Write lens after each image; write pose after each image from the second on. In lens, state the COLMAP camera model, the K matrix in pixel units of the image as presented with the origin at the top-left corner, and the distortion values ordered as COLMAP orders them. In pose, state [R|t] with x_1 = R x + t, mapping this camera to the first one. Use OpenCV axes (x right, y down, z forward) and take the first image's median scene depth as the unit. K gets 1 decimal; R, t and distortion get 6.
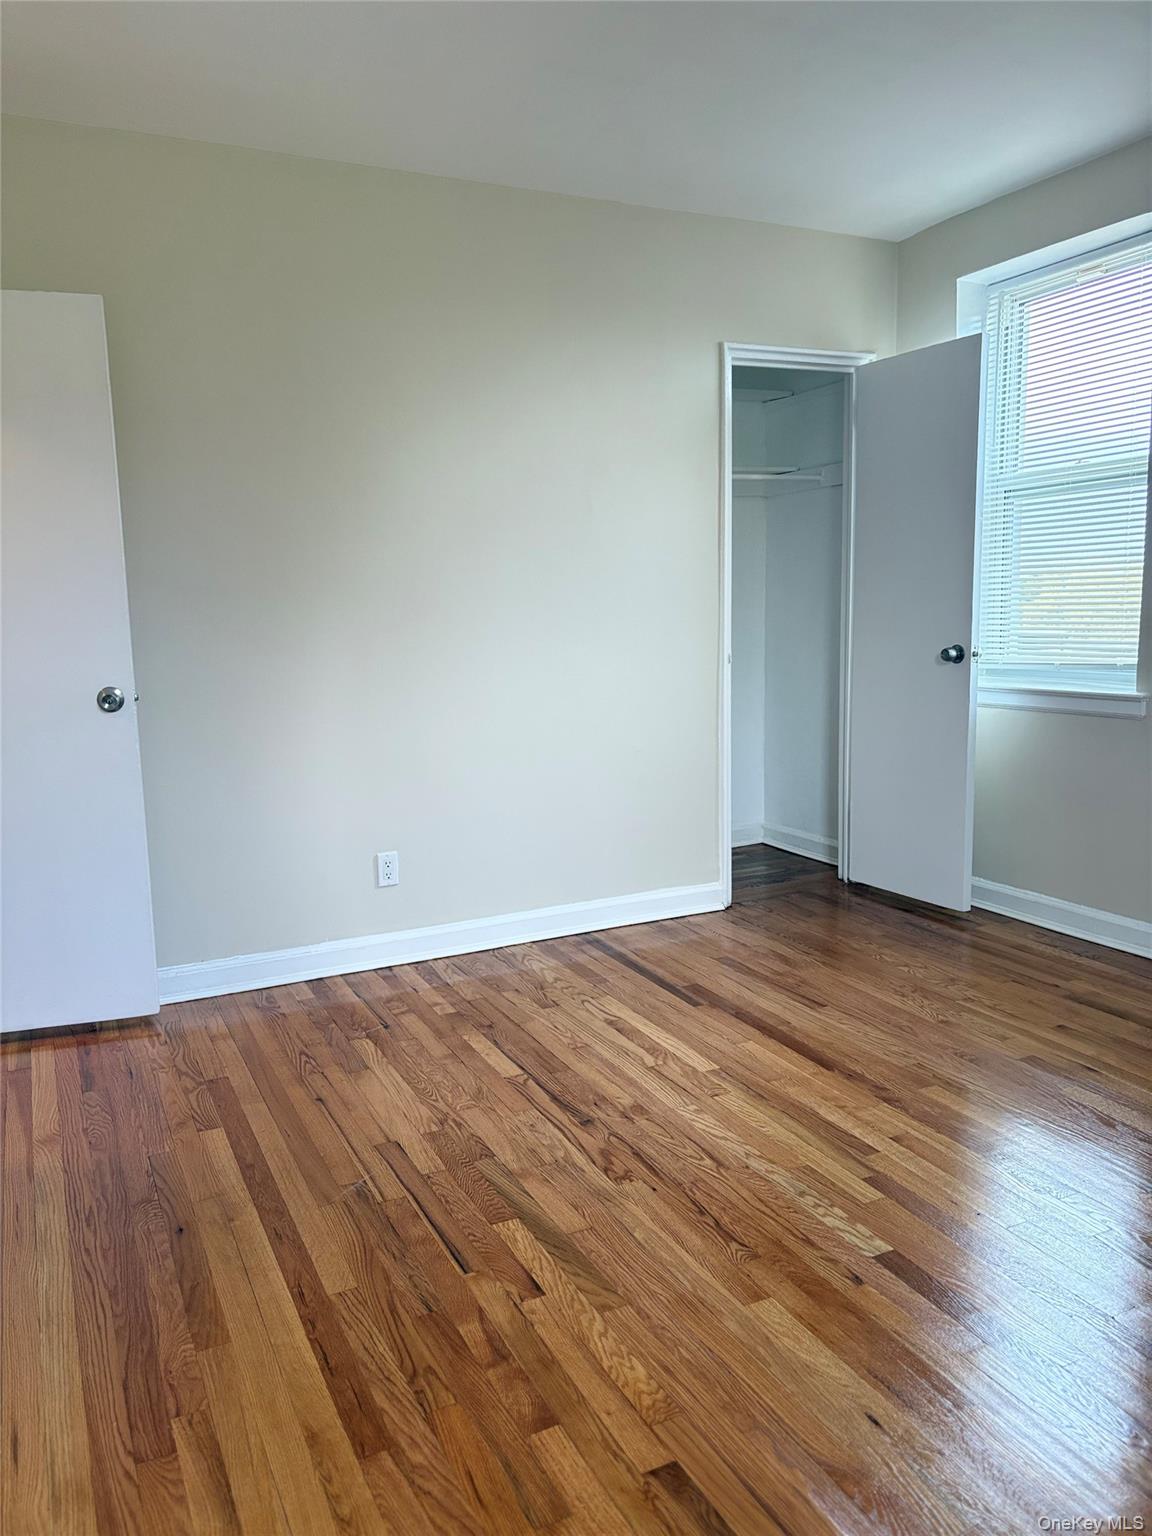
lens RADIAL K [[1146.4, 0, 572.2], [0, 1146.4, 772.1], [0, 0, 1]] dist [0.045692, -0.067386]
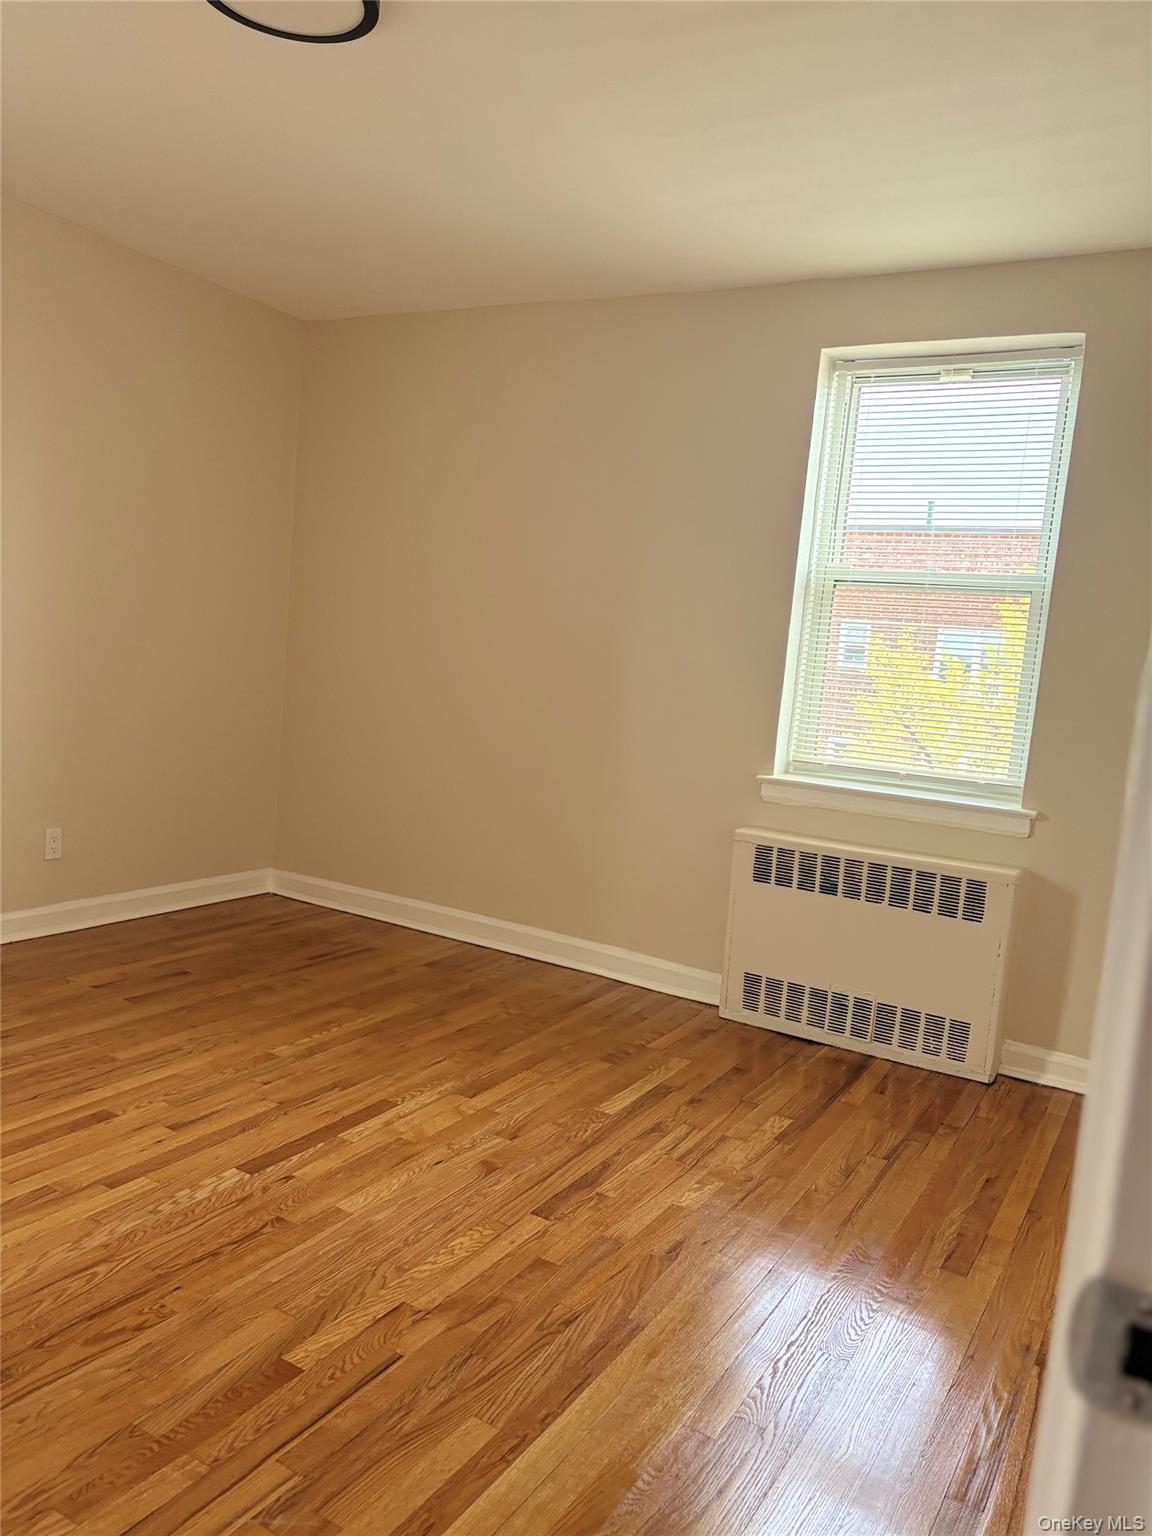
lens RADIAL K [[1146.4, 0, 572.2], [0, 1146.4, 772.1], [0, 0, 1]] dist [0.045692, -0.067386]
pose [[-0.564511, -0.108409, 0.818275, -0.943970], [0.037775, 0.986906, 0.156810, -0.194765], [-0.824561, 0.119431, -0.553024, 1.420251]]
